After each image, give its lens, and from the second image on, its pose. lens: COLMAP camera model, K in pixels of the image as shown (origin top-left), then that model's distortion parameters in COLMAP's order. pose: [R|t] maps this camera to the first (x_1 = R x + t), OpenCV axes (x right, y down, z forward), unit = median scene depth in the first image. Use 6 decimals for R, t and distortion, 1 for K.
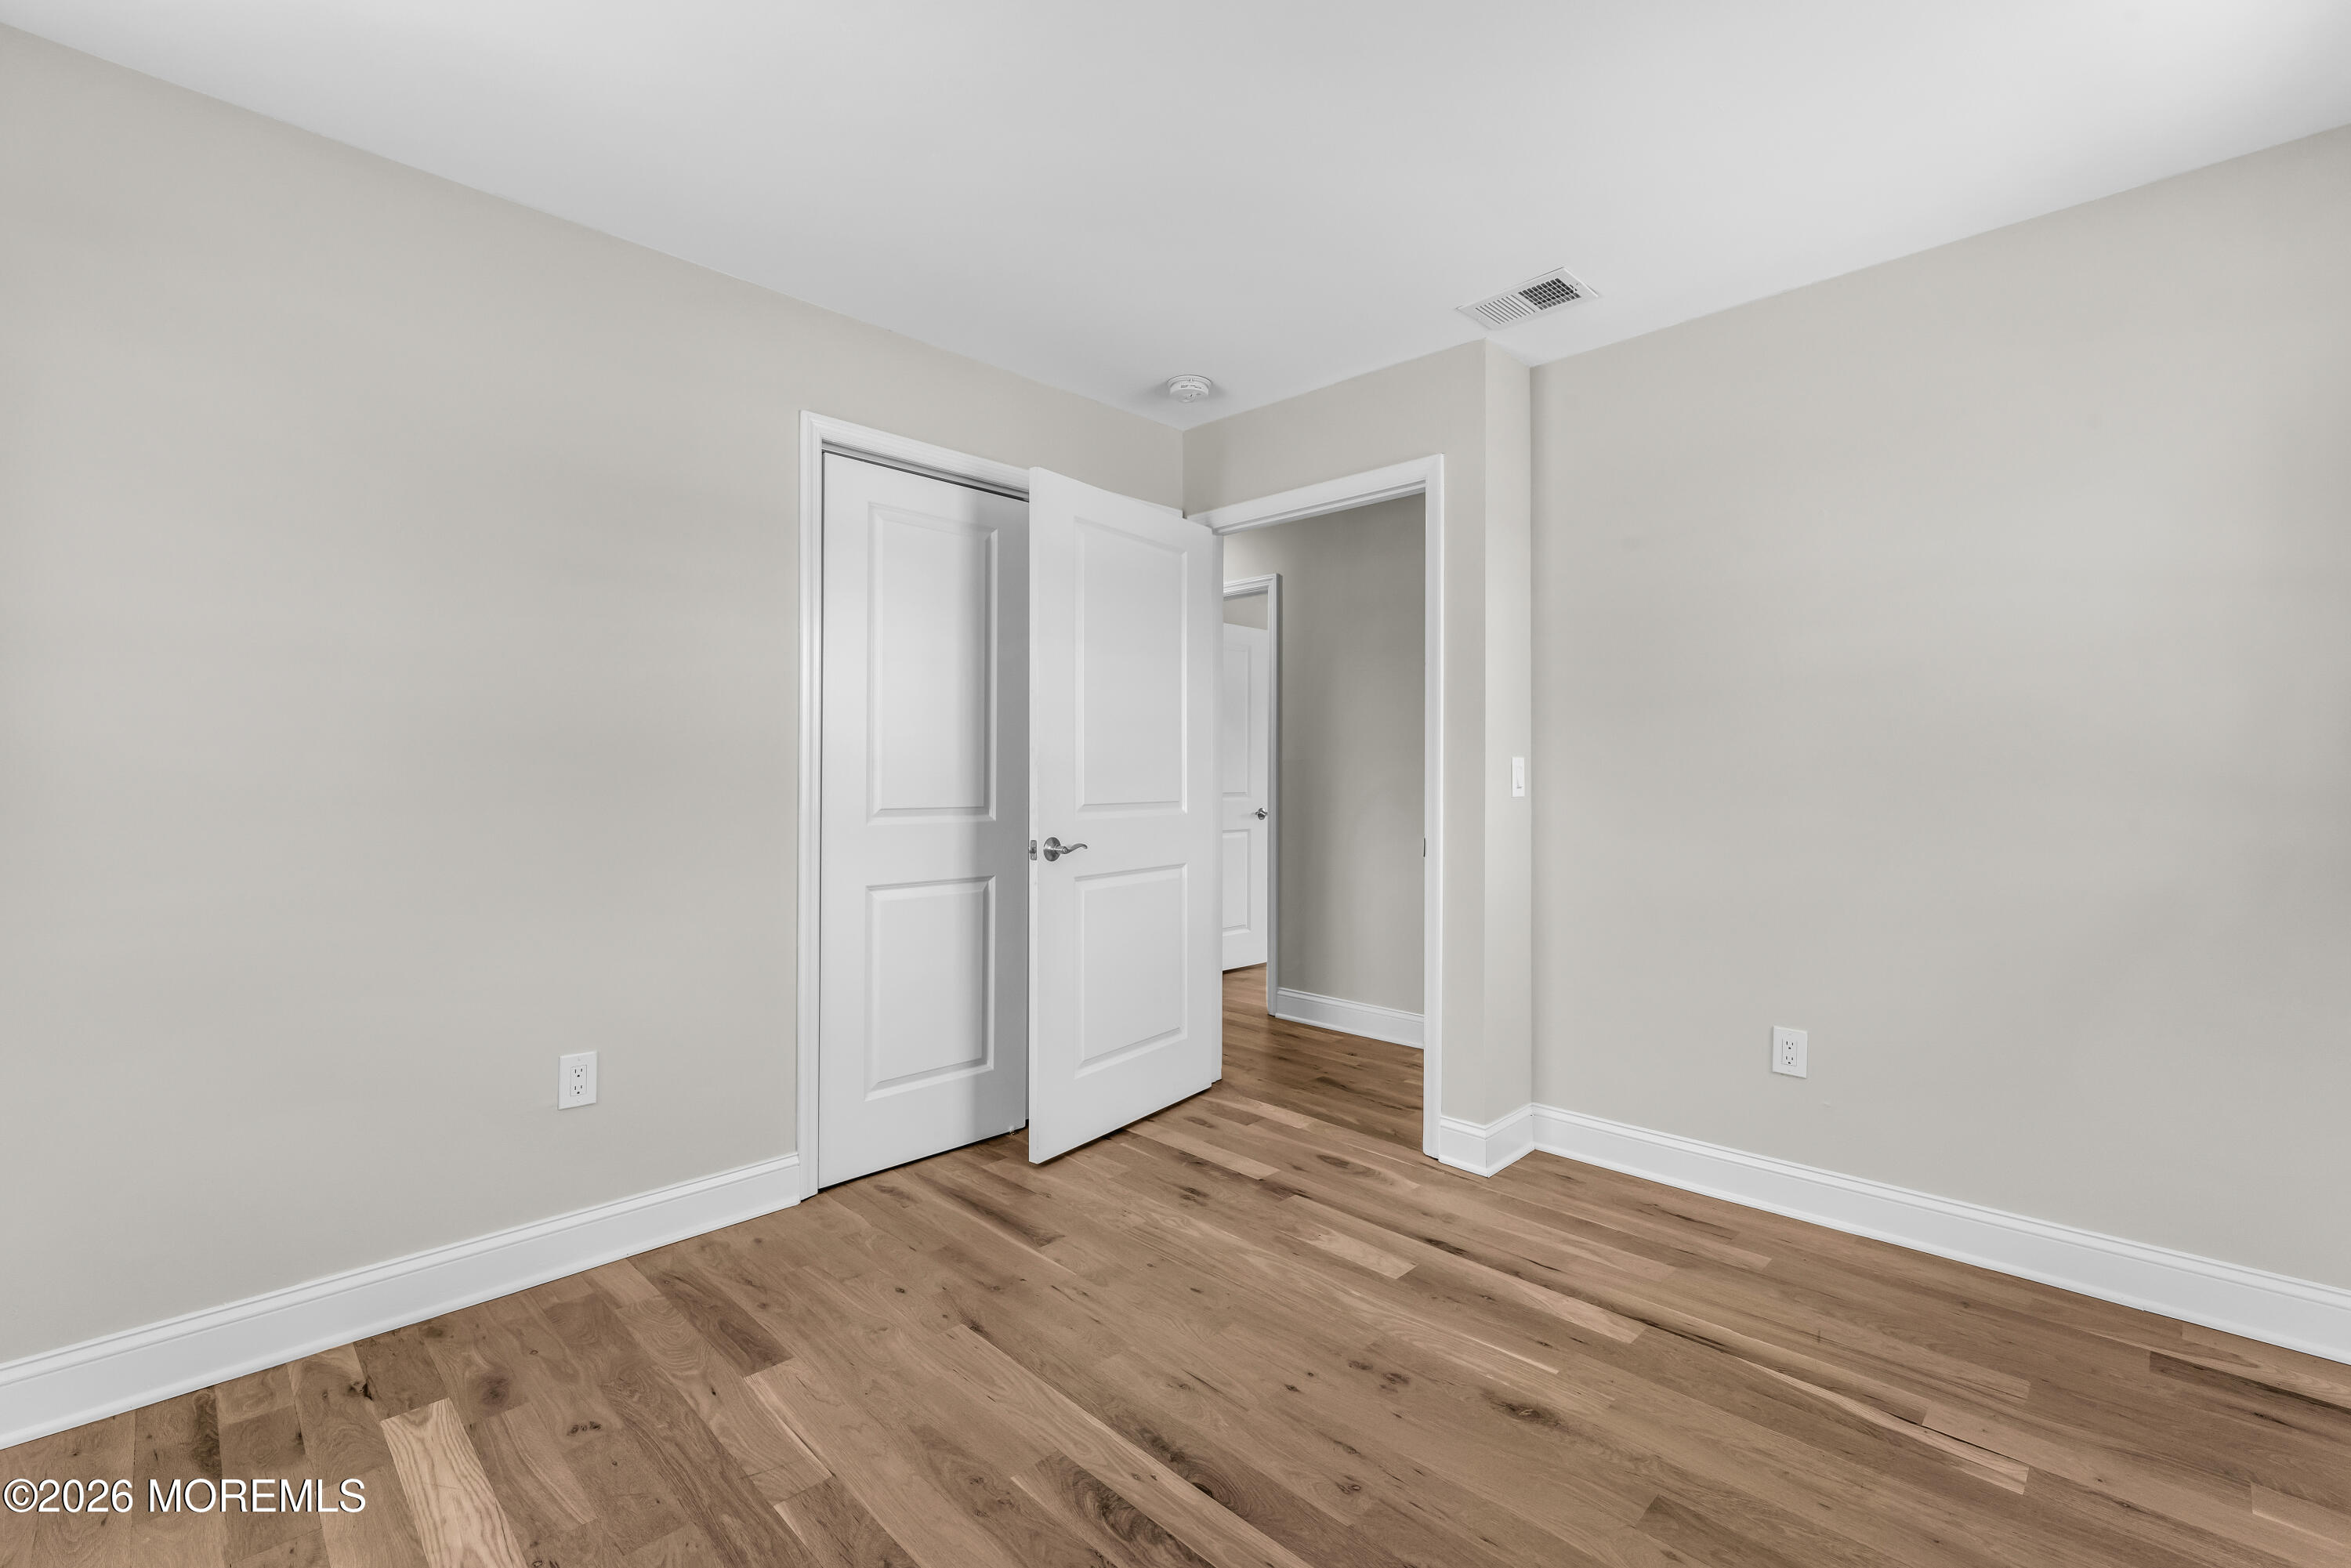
lens RADIAL K [[1017.4, 0, 1169.2], [0, 1017.4, 775.9], [0, 0, 1]] dist [-0.000053, -0.000042]
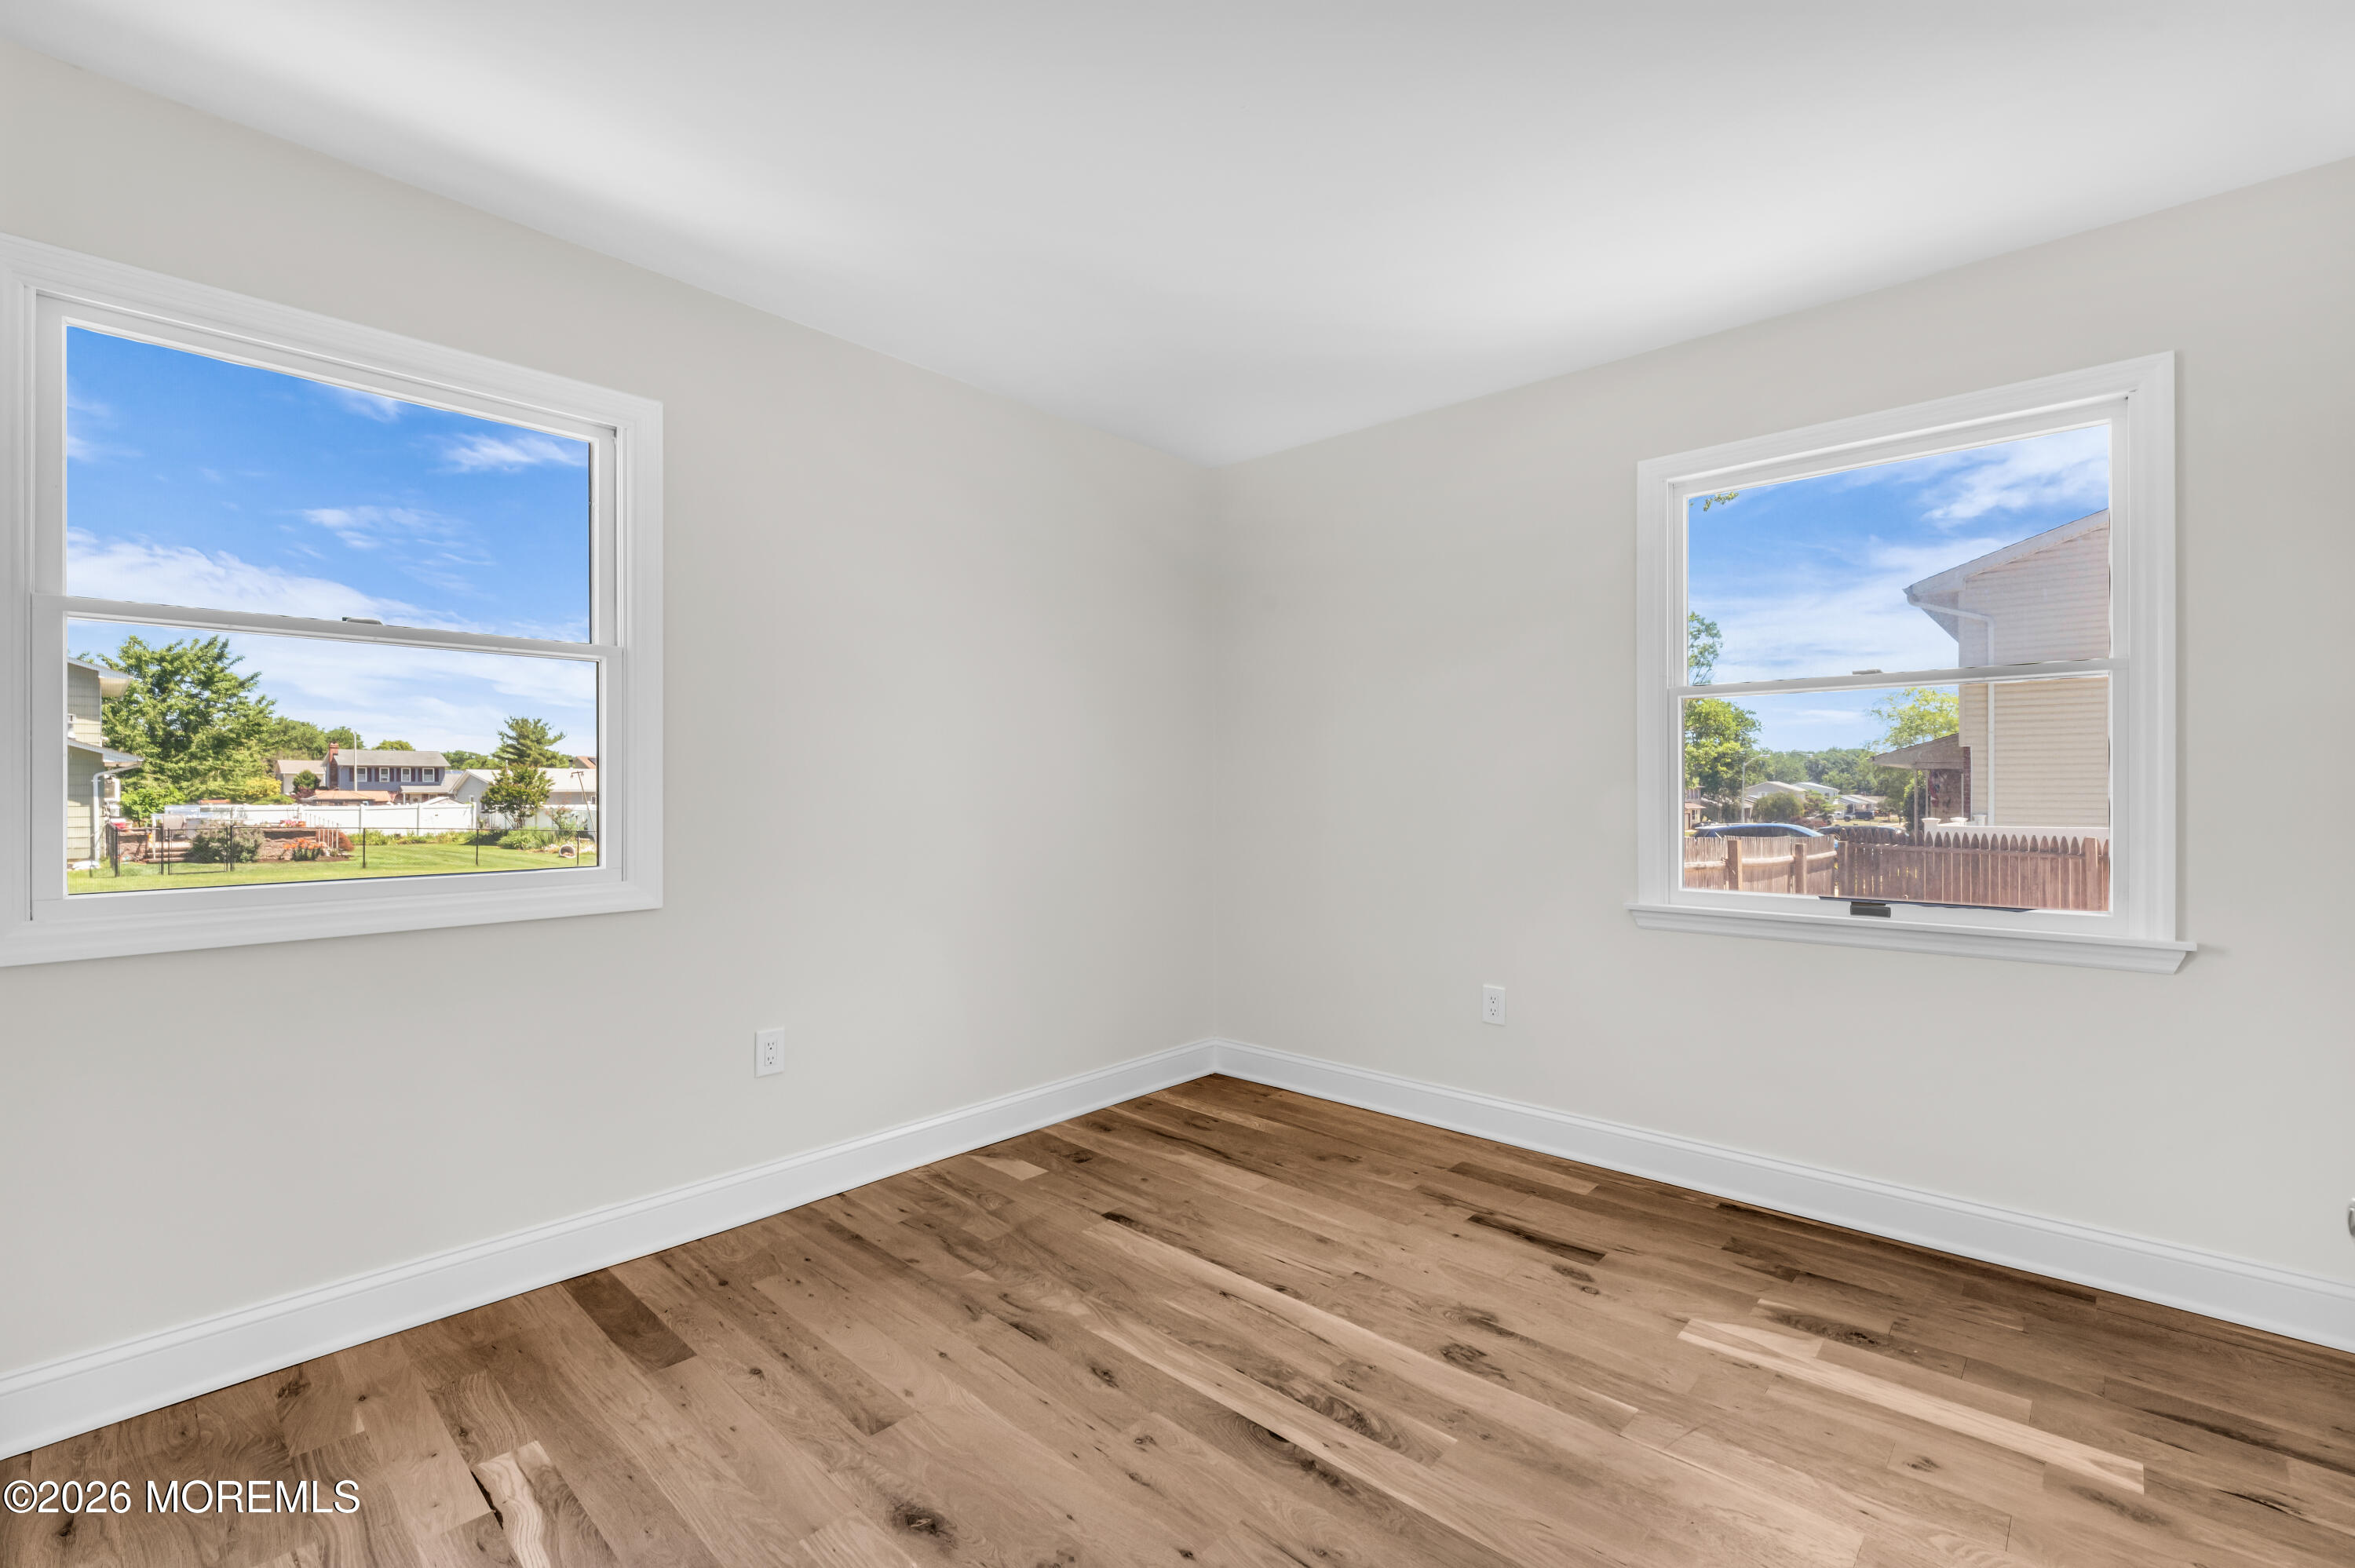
lens RADIAL K [[1019.0, 0, 1182.8], [0, 1019.0, 784.4], [0, 0, 1]] dist [-0.000053, -0.000042]
pose [[-0.998938, -0.001816, -0.046030, 0.183046], [-0.001720, 0.999996, -0.002139, -0.002736], [0.046034, -0.002057, -0.998938, 2.035974]]
